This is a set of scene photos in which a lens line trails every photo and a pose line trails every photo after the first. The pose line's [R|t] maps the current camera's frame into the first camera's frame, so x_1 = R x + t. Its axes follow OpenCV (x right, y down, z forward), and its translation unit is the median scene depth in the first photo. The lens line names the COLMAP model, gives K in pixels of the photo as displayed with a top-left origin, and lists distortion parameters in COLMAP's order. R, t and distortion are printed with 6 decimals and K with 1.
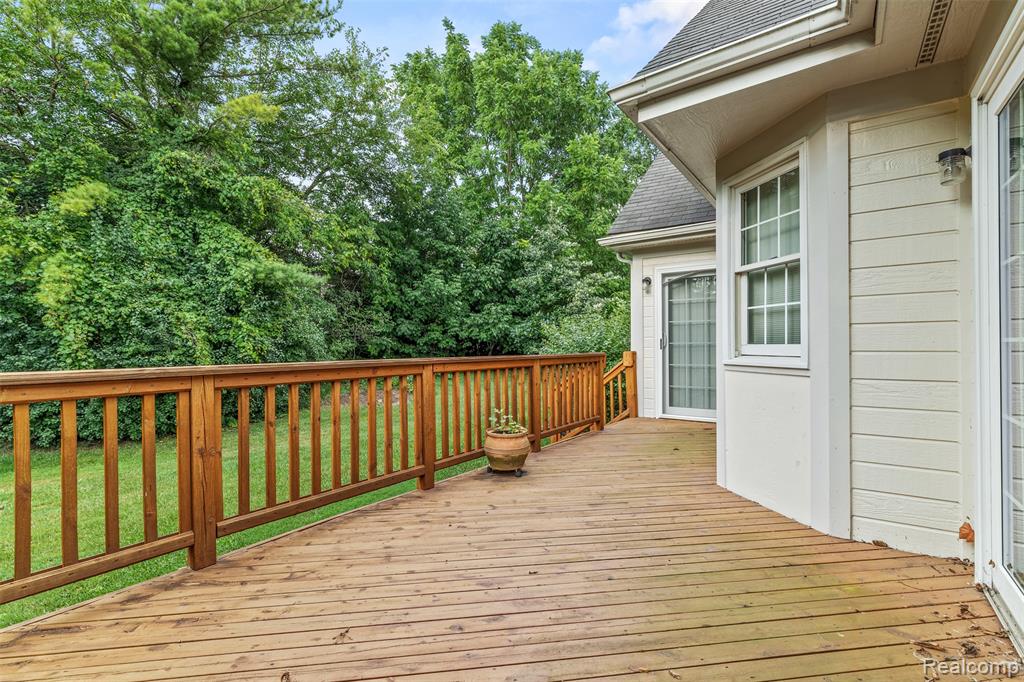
lens RADIAL K [[473.7, 0, 510.5], [0, 473.7, 341.3], [0, 0, 1]] dist [0.003416, 0.000835]
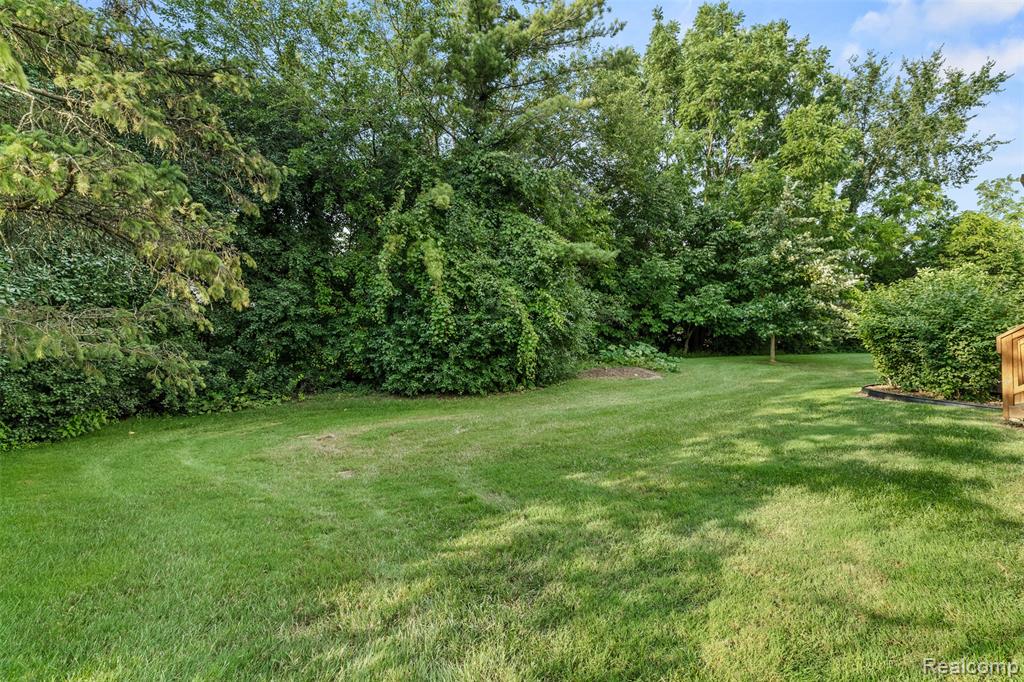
lens RADIAL K [[473.7, 0, 512.5], [0, 473.7, 341.2], [0, 0, 1]] dist [0.003416, 0.000835]
pose [[0.966858, -0.006729, -0.255226, -0.189715], [0.005004, 0.999960, -0.007407, 0.041690], [0.255266, 0.005885, 0.966853, -0.065389]]
